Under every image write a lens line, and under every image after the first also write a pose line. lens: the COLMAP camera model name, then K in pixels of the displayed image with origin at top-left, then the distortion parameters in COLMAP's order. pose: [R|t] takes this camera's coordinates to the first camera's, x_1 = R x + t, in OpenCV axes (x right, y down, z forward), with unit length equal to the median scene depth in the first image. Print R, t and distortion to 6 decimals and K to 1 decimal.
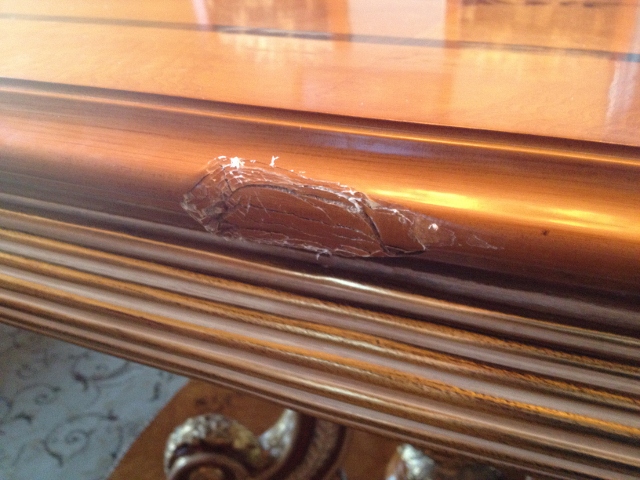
lens RADIAL K [[600.4, 0, 319.5], [0, 600.4, 241.9], [0, 0, 1]] dist [-0.016620, 0.000000]
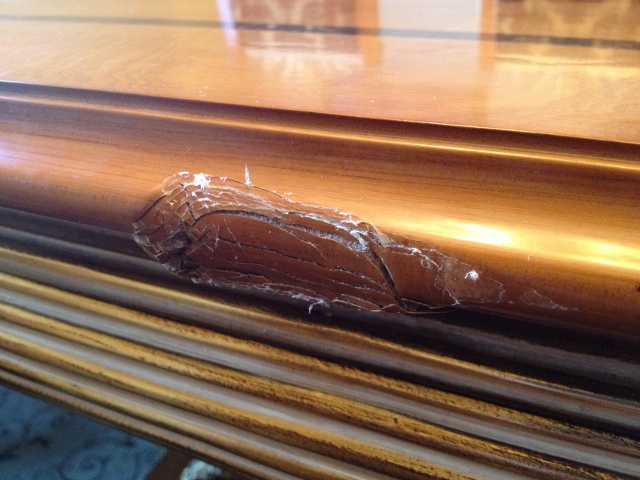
lens RADIAL K [[600.4, 0, 323.4], [0, 600.4, 235.3], [0, 0, 1]] dist [-0.016620, 0.000000]
pose [[0.998859, 0.007228, -0.047199, 0.045544], [-0.009163, 0.999121, -0.040908, -0.034537], [0.046862, 0.041294, 0.998047, 0.263013]]
